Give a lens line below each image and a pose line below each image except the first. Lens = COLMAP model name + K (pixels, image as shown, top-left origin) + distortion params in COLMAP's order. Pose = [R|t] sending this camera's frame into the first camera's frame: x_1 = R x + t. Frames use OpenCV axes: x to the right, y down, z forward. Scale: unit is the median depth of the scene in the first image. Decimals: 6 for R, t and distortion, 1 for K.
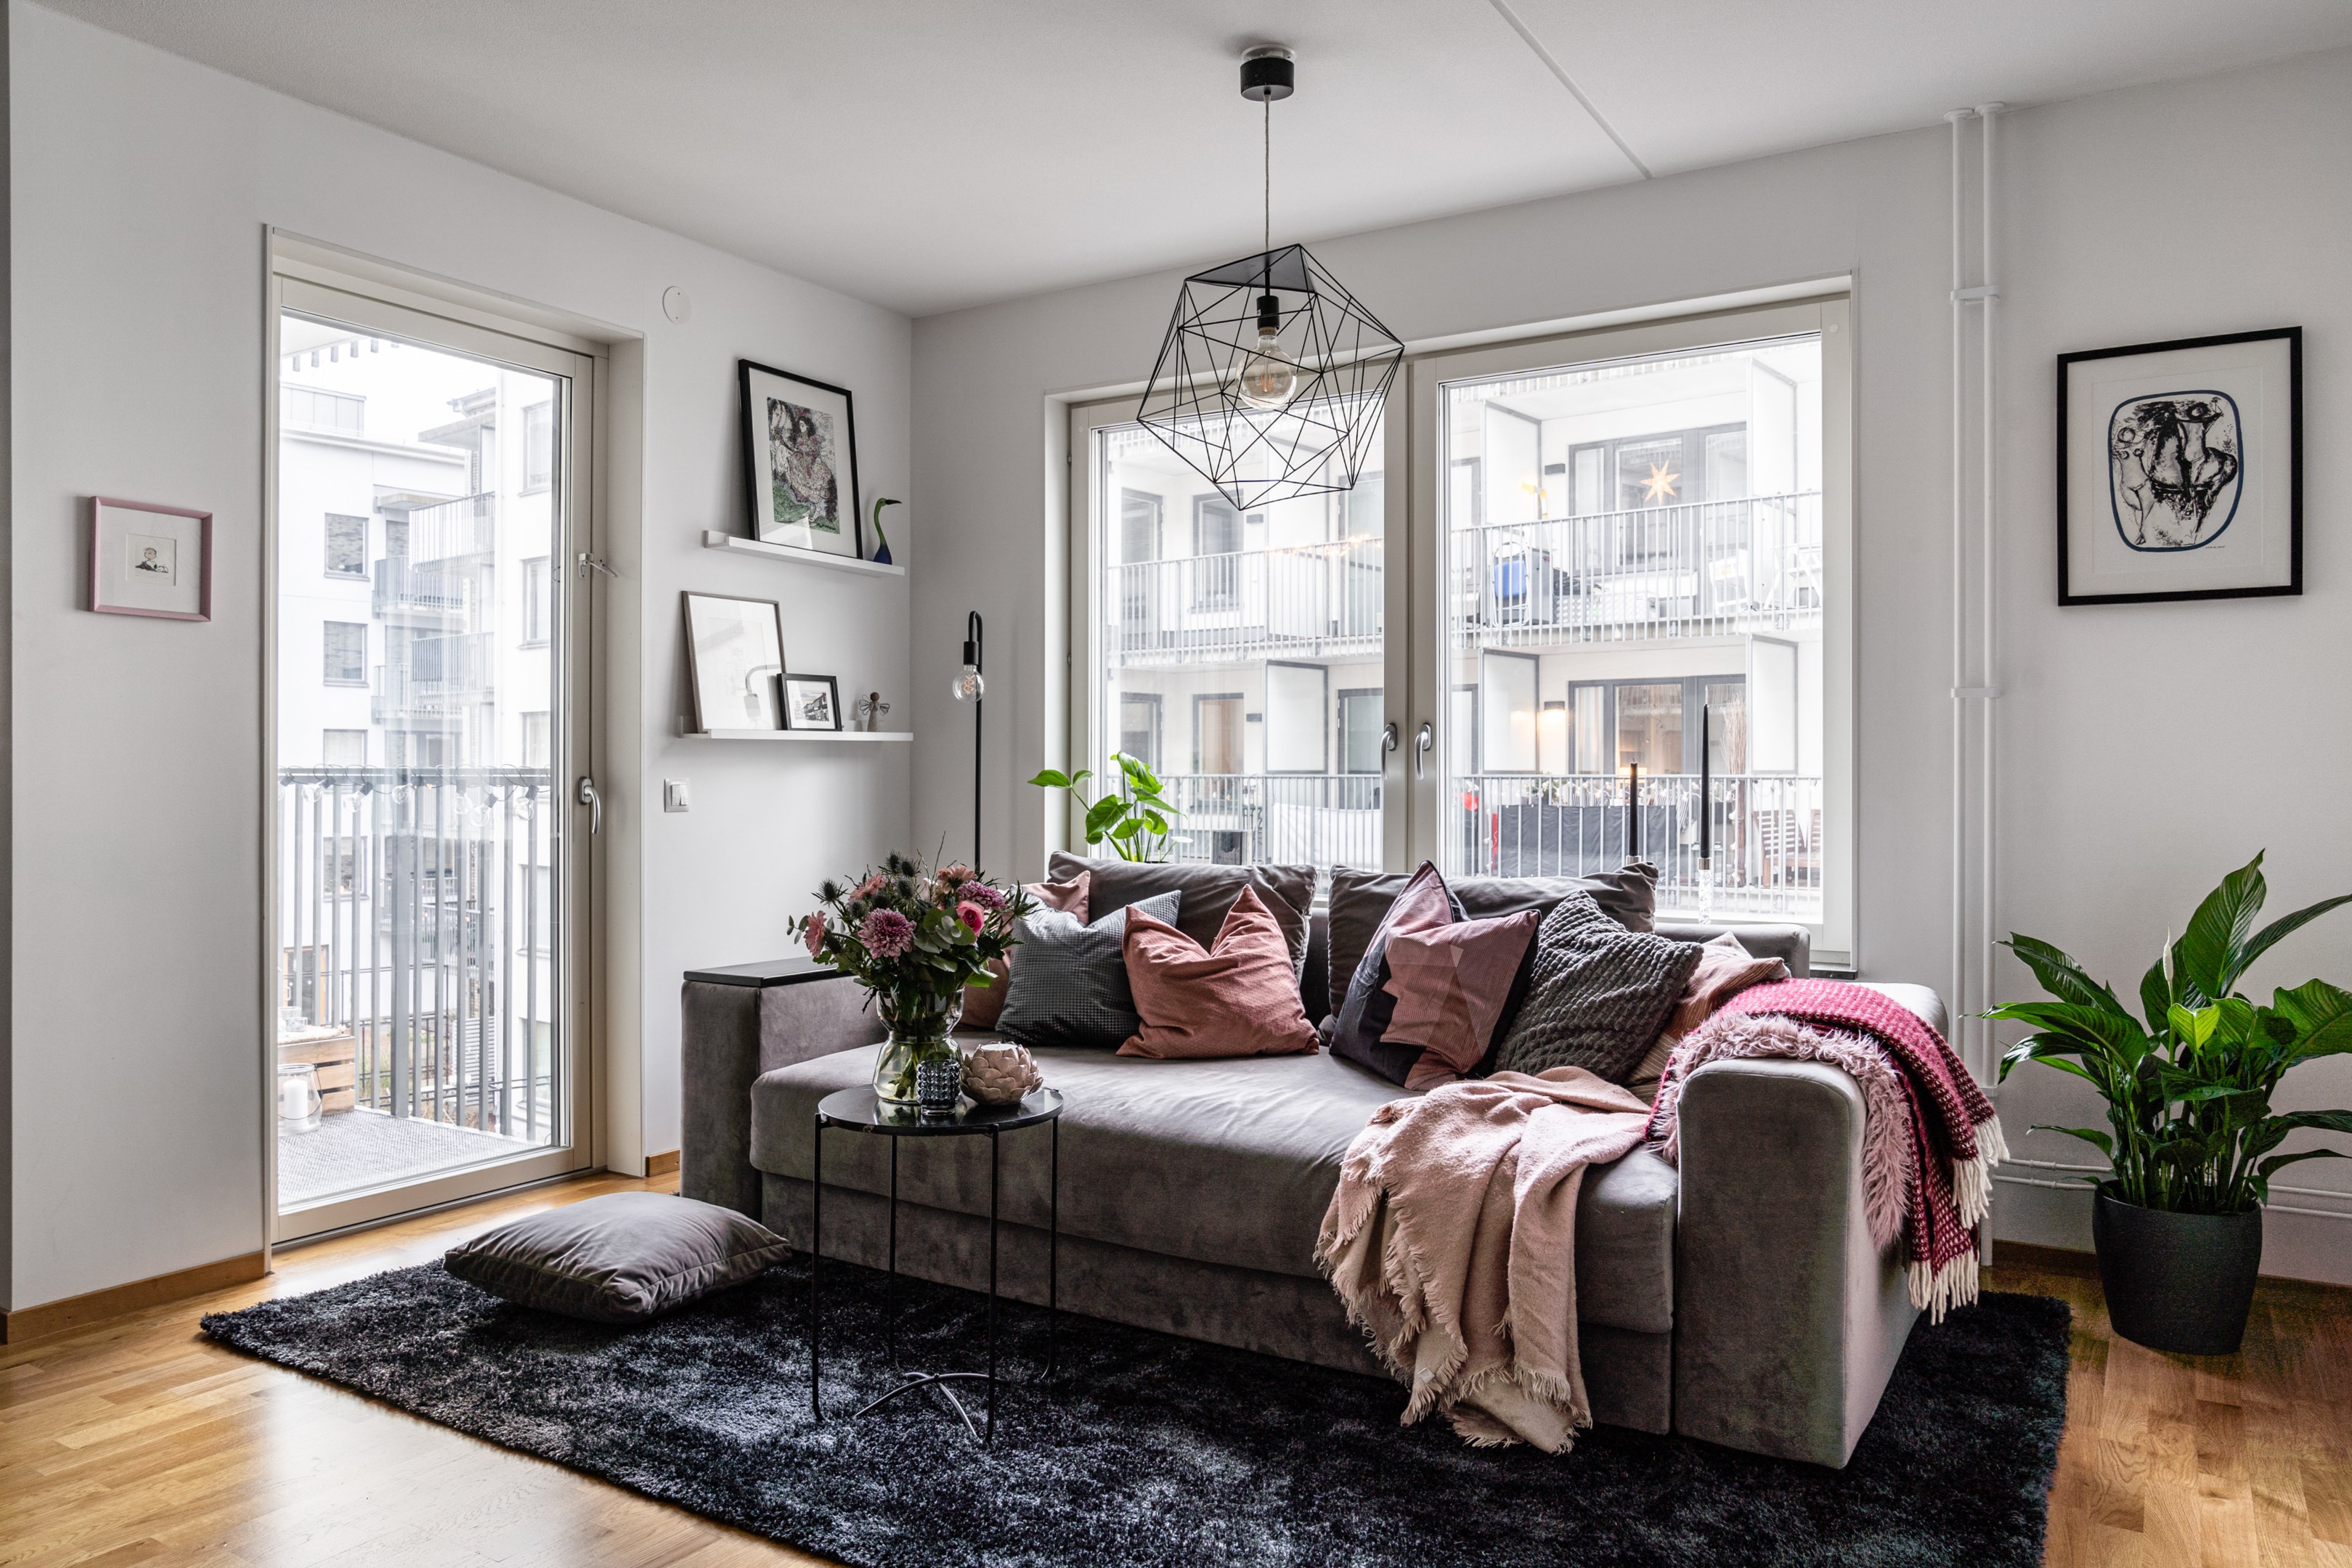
lens RADIAL K [[1607.7, 0, 1169.5], [0, 1607.7, 780.0], [0, 0, 1]] dist [-0.031260, 0.012551]
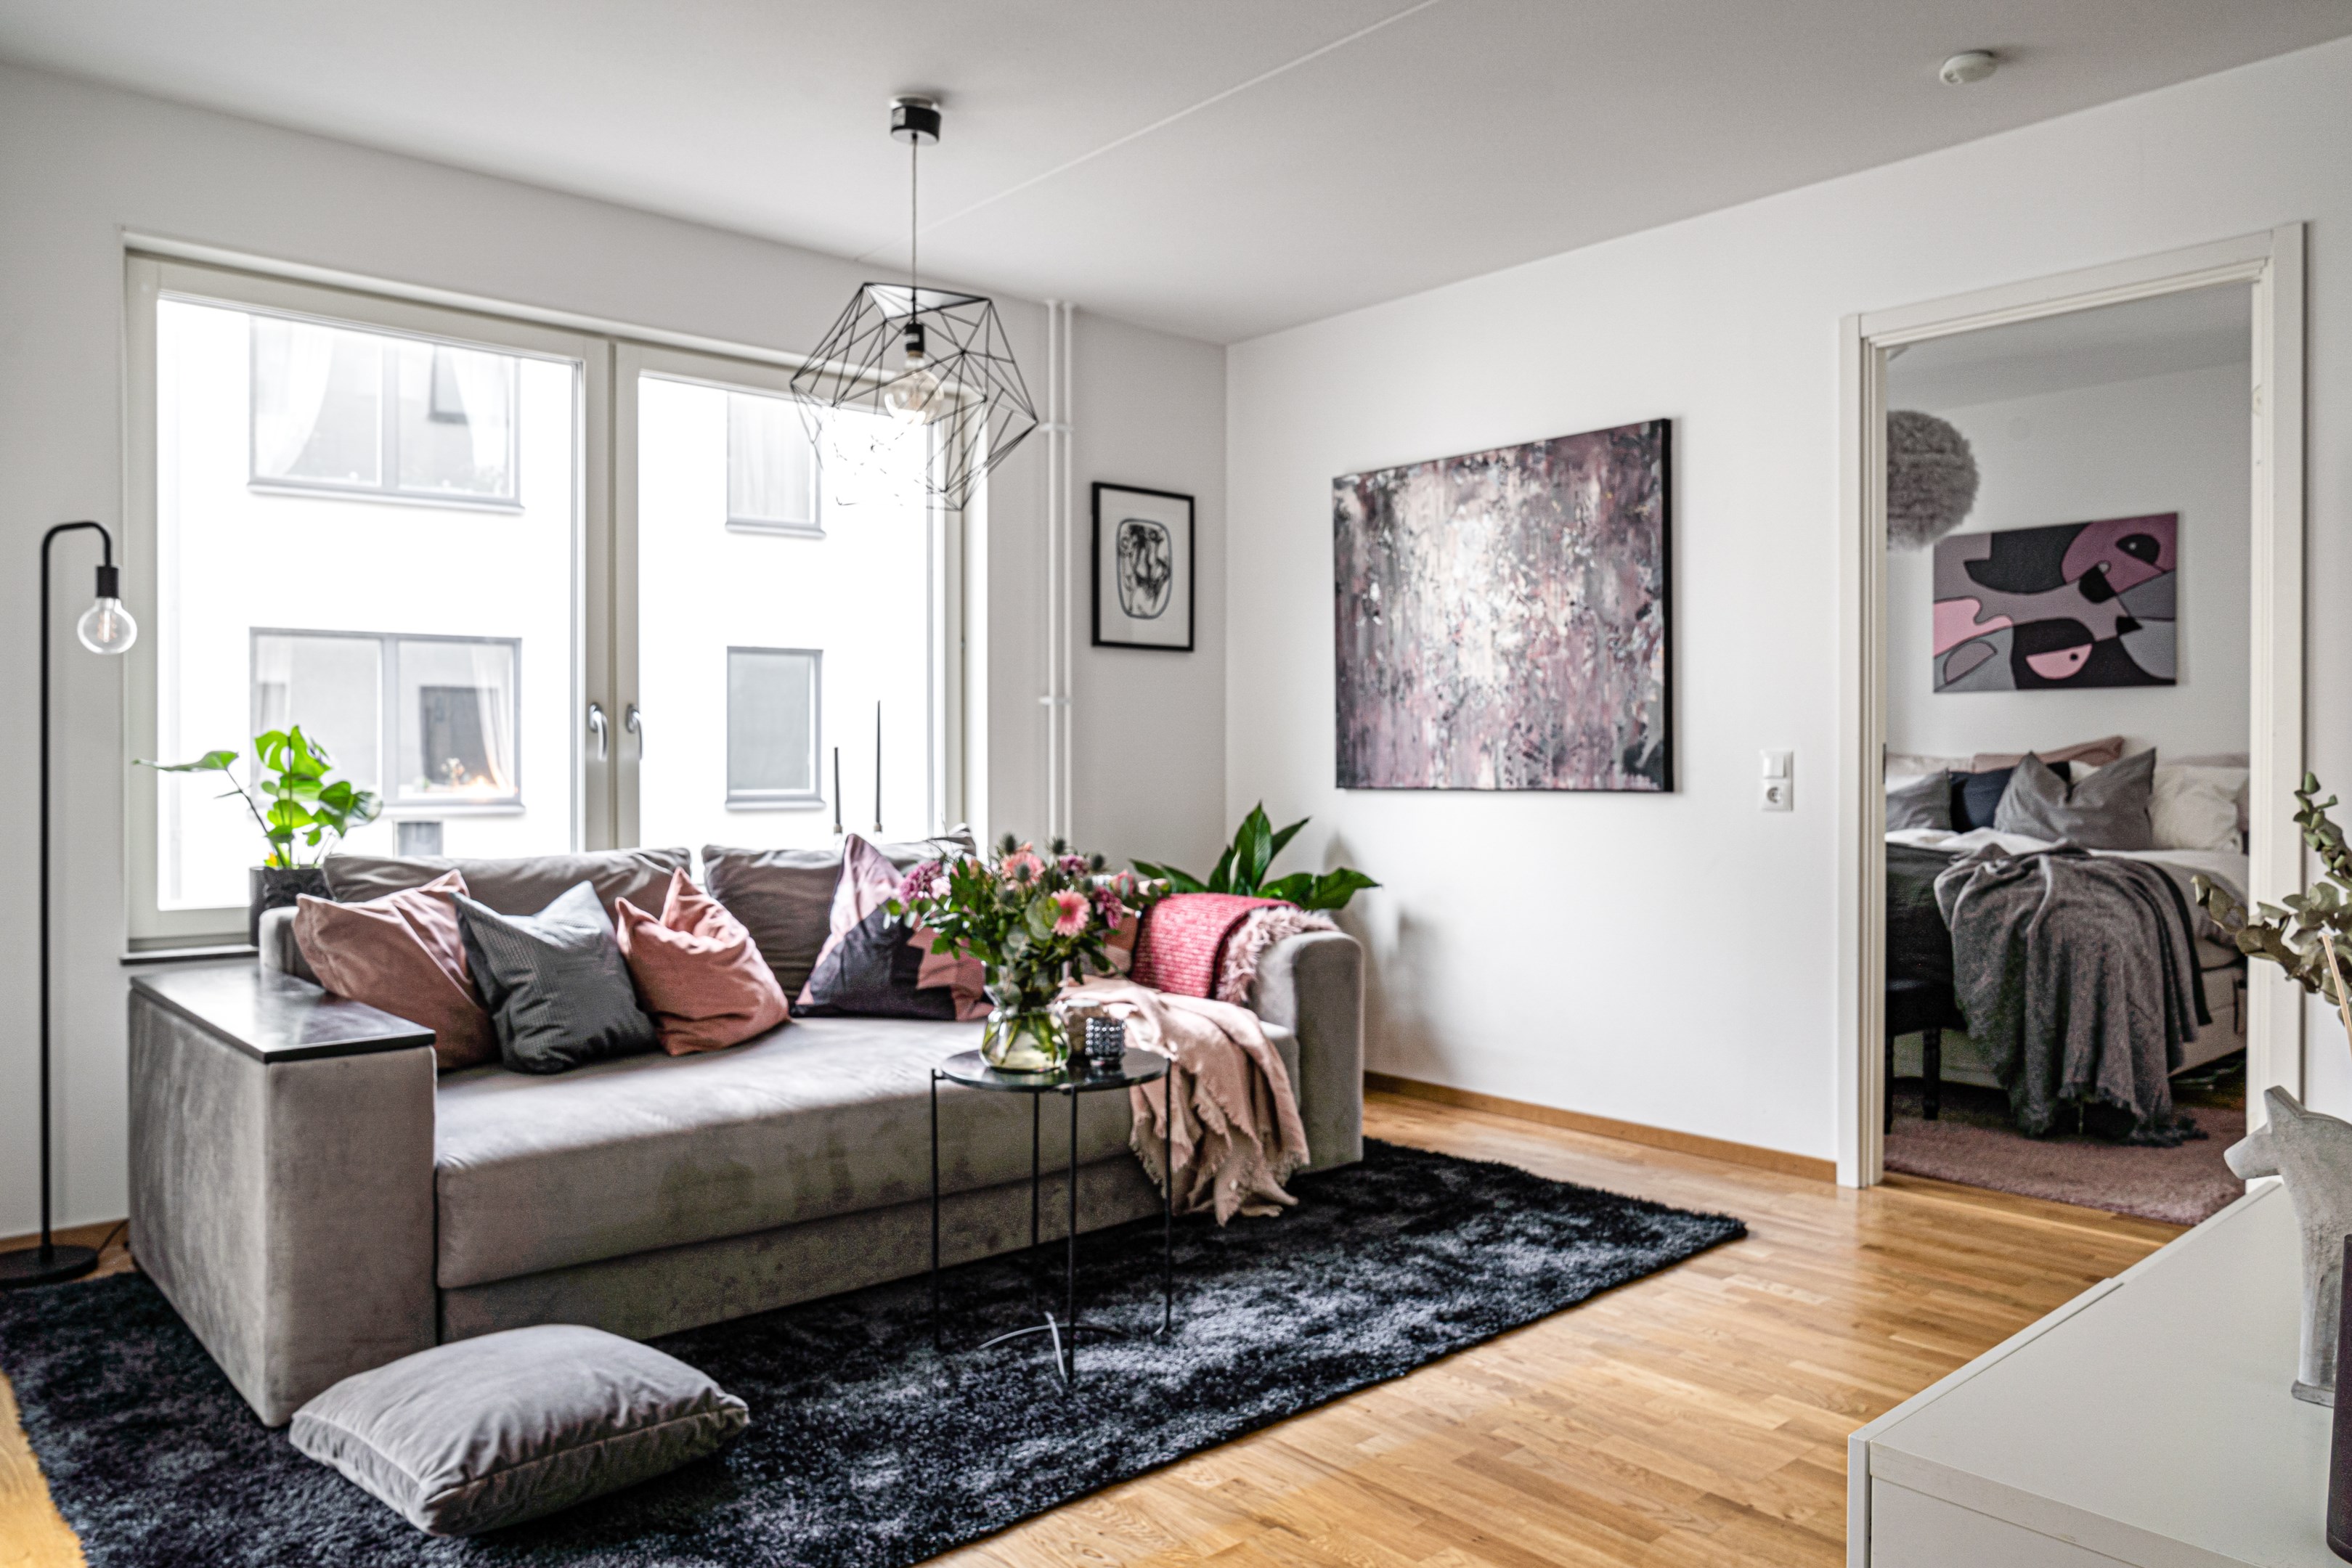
lens RADIAL K [[1607.7, 0, 1183.0], [0, 1607.7, 775.9], [0, 0, 1]] dist [-0.031260, 0.012551]
pose [[0.278480, -0.010150, 0.960389, -0.896236], [-0.001148, 0.999940, 0.010901, -0.001941], [-0.960441, -0.004138, 0.278451, 0.489610]]
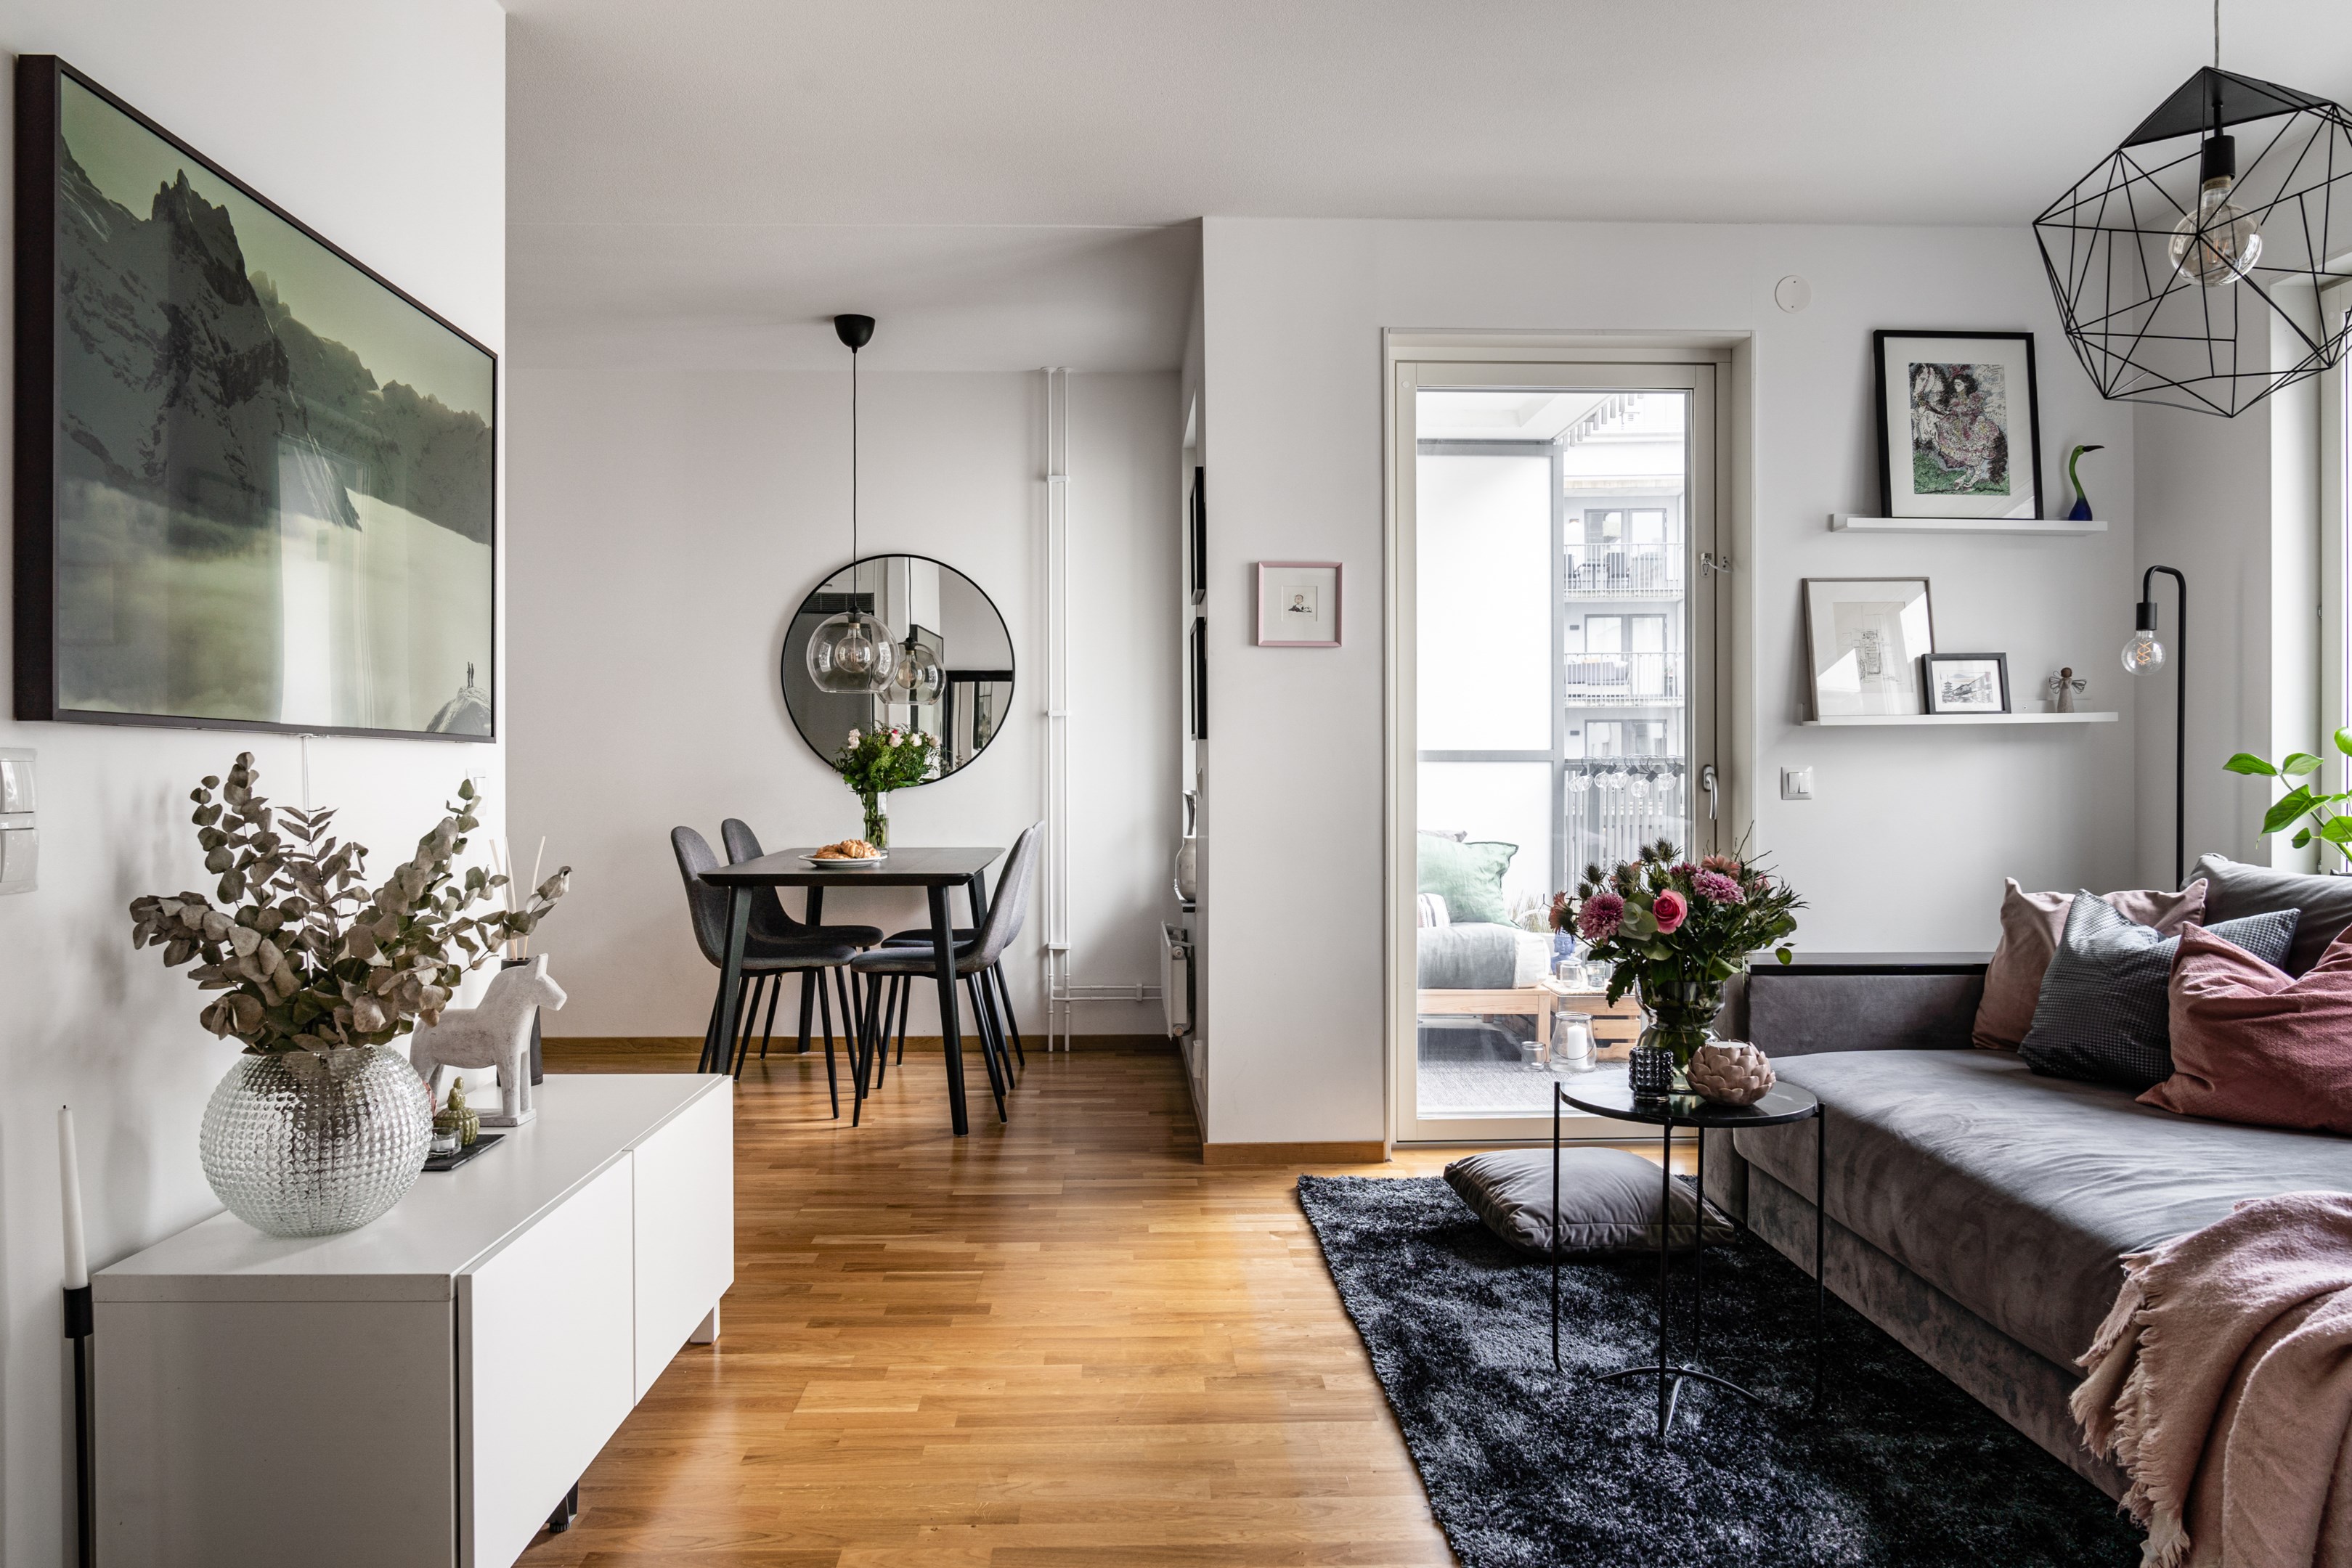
lens RADIAL K [[1607.7, 0, 1172.2], [0, 1607.7, 784.8], [0, 0, 1]] dist [-0.031260, 0.012551]
pose [[0.561148, 0.006185, -0.827692, 0.386784], [0.002406, 0.999956, 0.009103, 0.000822], [0.827712, -0.007100, 0.561108, 0.146182]]
